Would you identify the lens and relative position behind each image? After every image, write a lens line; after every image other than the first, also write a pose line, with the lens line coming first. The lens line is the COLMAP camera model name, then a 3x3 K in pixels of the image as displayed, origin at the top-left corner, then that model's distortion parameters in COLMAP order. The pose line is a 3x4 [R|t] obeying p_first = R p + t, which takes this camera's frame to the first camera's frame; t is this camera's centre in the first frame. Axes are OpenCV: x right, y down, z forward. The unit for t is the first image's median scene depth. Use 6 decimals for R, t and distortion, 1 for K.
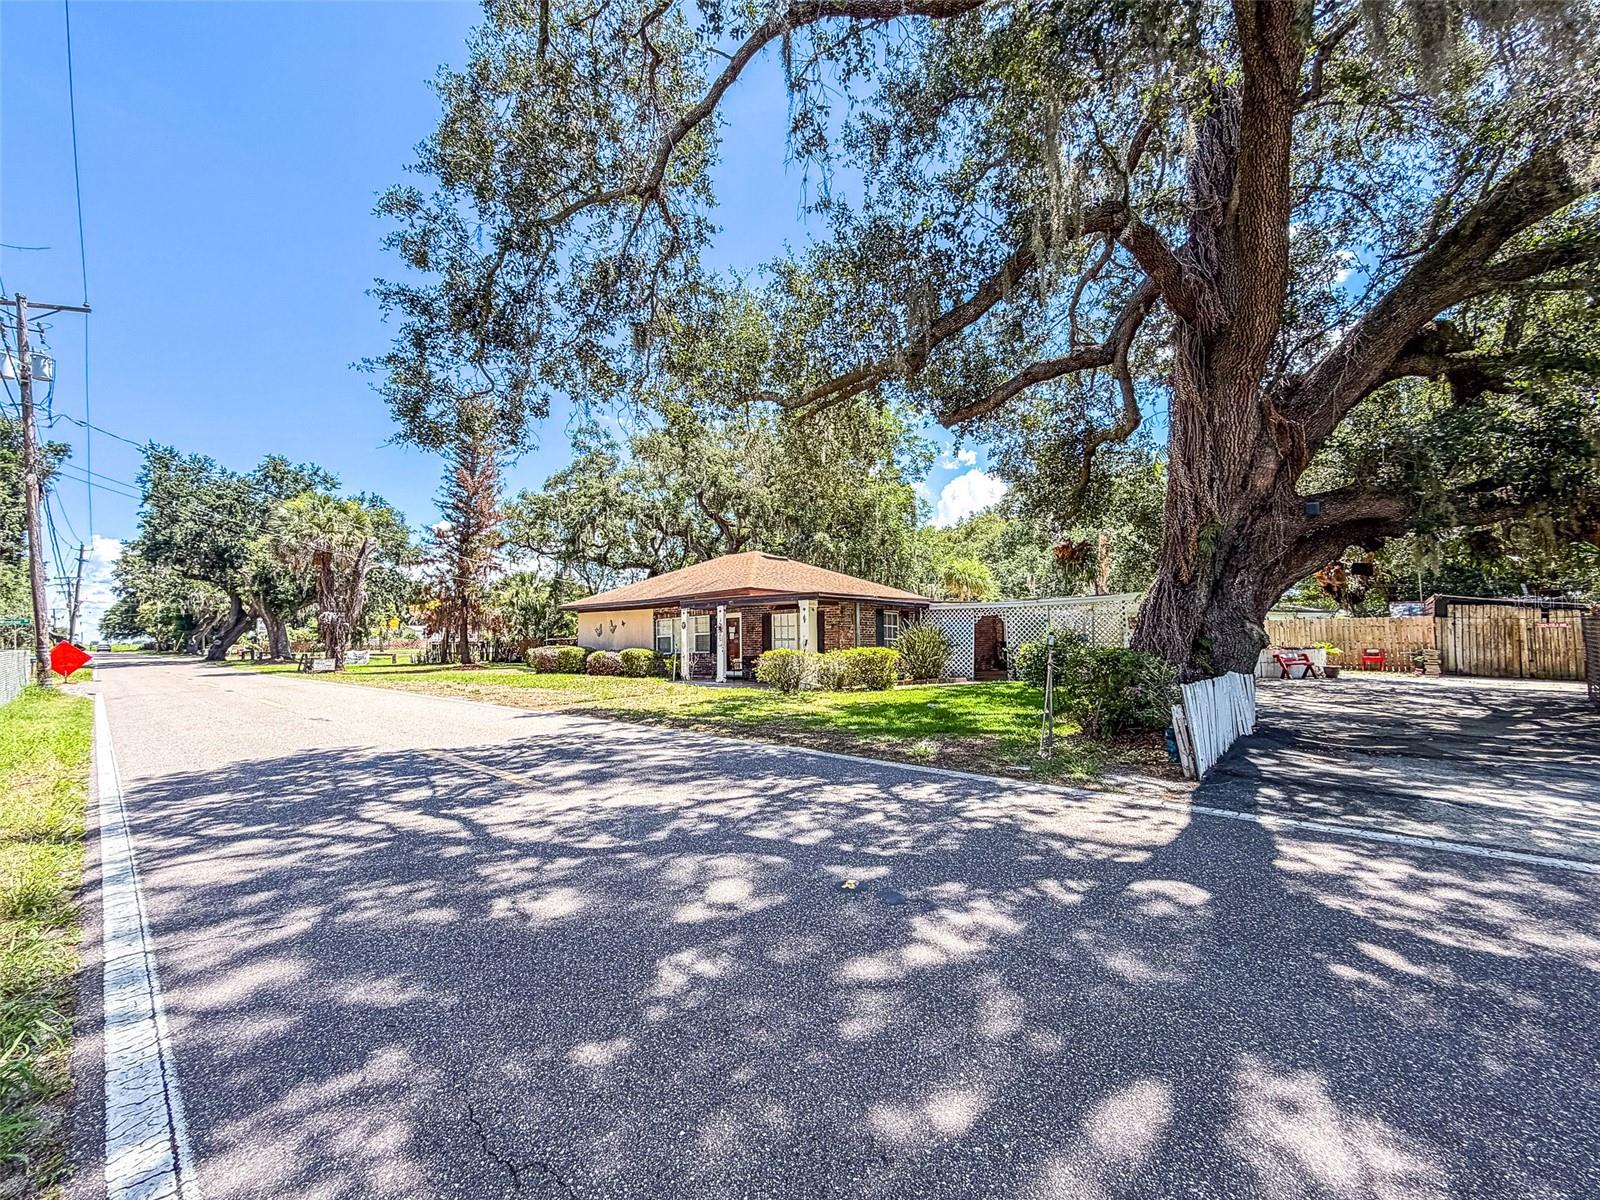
lens RADIAL K [[641.7, 0, 798.0], [0, 641.7, 604.1], [0, 0, 1]] dist [-0.003621, 0.000708]
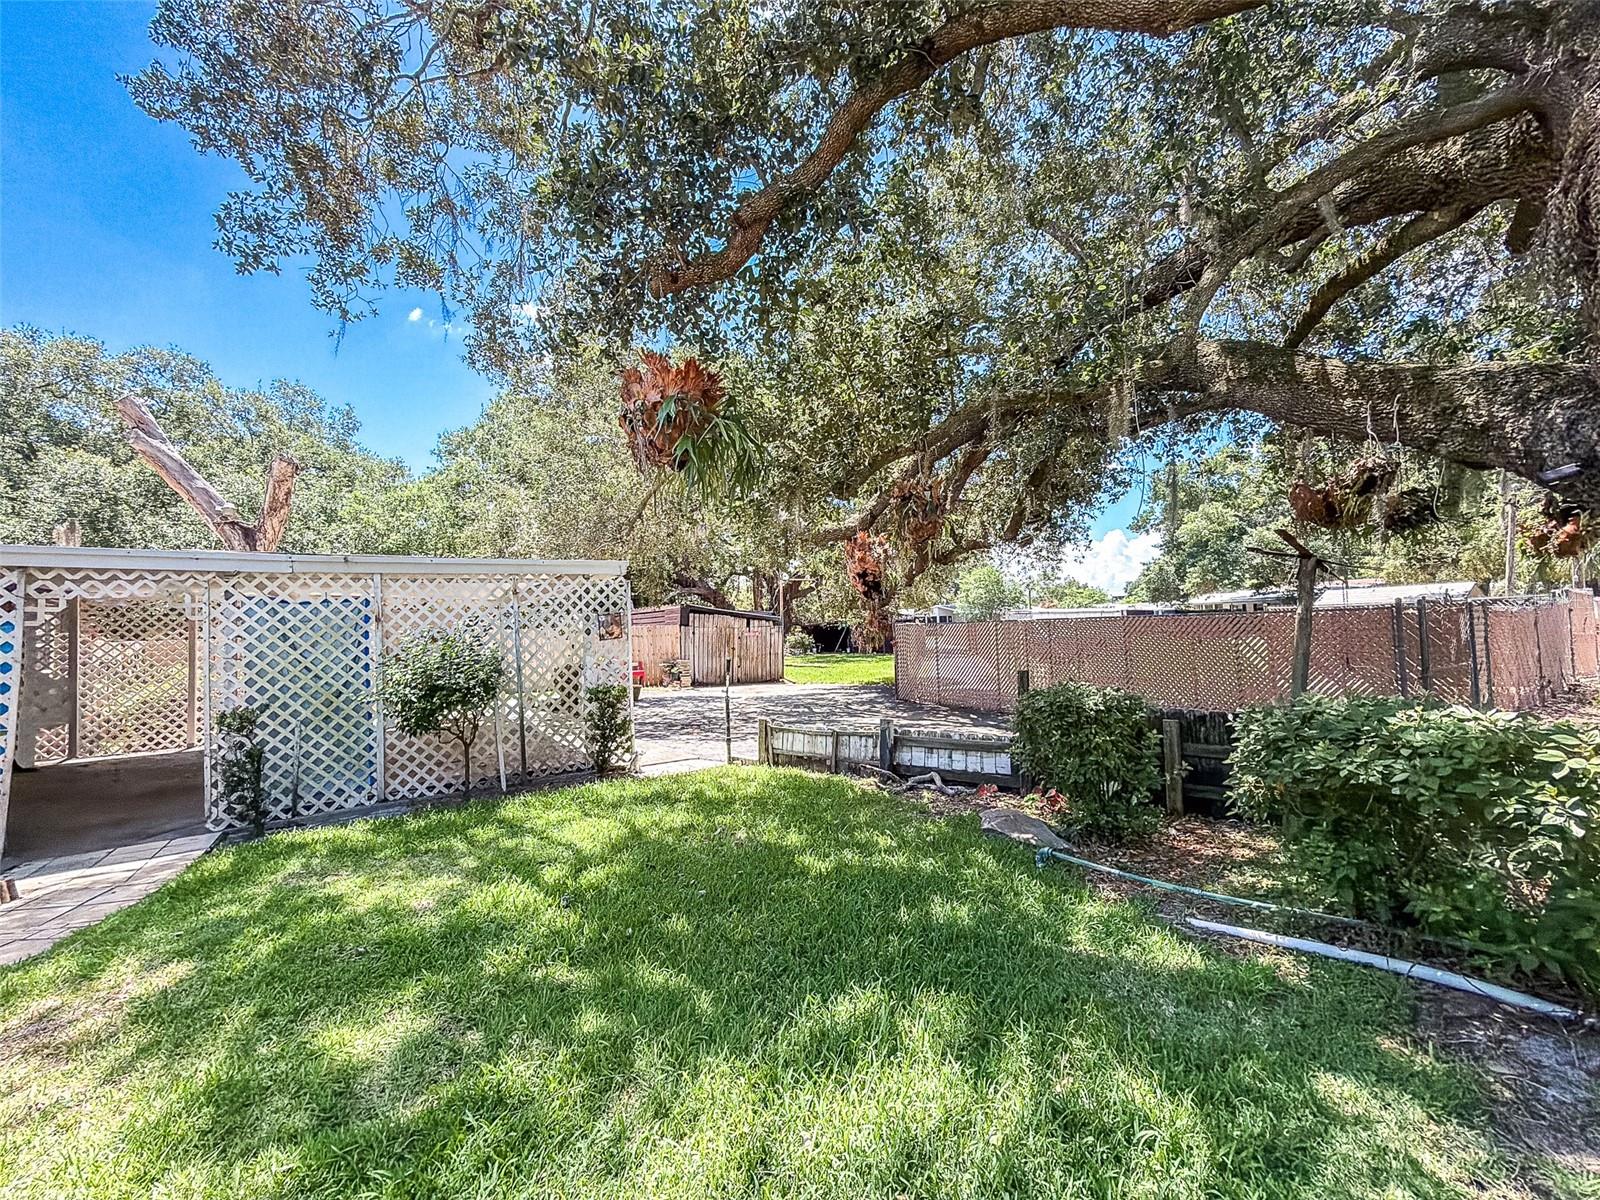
lens RADIAL K [[641.7, 0, 798.0], [0, 641.7, 604.1], [0, 0, 1]] dist [-0.003621, 0.000708]
pose [[0.229862, 0.044593, 0.972201, 0.083313], [-0.020942, 0.998945, -0.040869, 0.020071], [-0.972998, -0.010965, 0.230554, 0.529481]]
